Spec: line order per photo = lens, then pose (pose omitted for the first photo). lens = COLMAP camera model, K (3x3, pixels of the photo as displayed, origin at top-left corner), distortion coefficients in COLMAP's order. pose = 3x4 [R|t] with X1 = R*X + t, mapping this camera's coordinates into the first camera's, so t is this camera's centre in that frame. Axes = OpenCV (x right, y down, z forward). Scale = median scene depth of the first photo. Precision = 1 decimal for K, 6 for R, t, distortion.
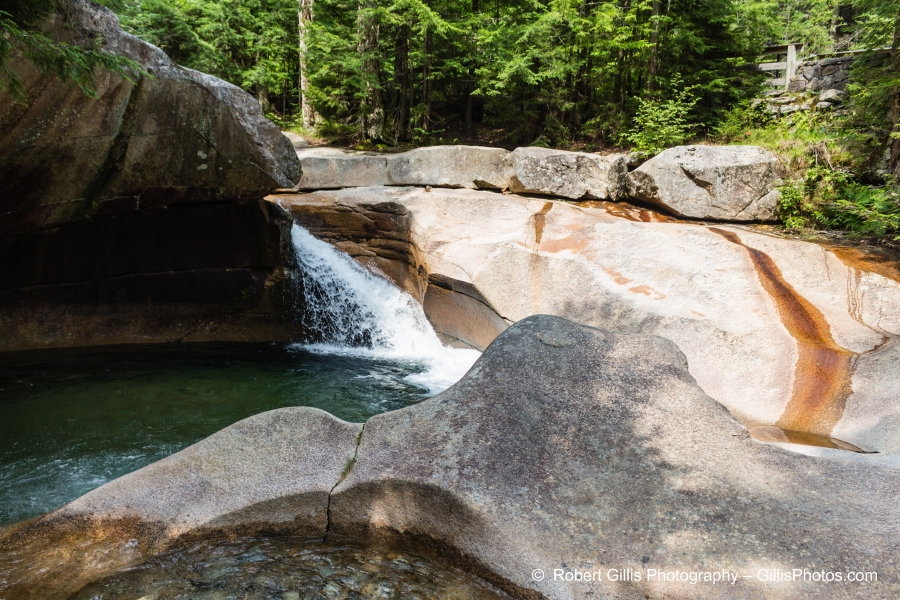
lens RADIAL K [[749.2, 0, 439.1], [0, 749.2, 305.4], [0, 0, 1]] dist [0.034012, -0.003385]
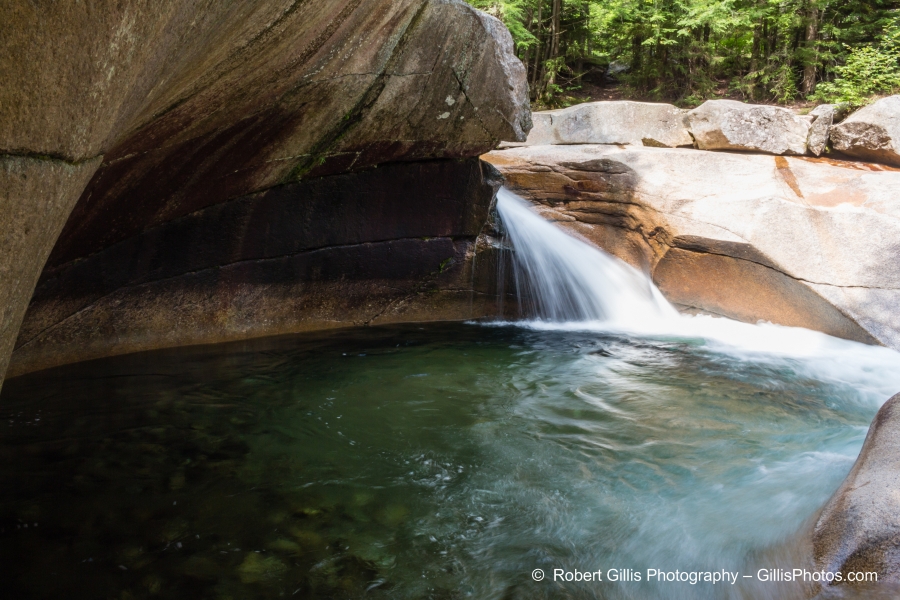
lens RADIAL K [[749.2, 0, 439.1], [0, 749.2, 305.4], [0, 0, 1]] dist [0.034012, -0.003385]
pose [[0.986808, -0.040682, 0.156702, -0.452843], [0.037823, 0.999060, 0.021186, 0.011828], [-0.157416, -0.014979, 0.987419, 0.157004]]
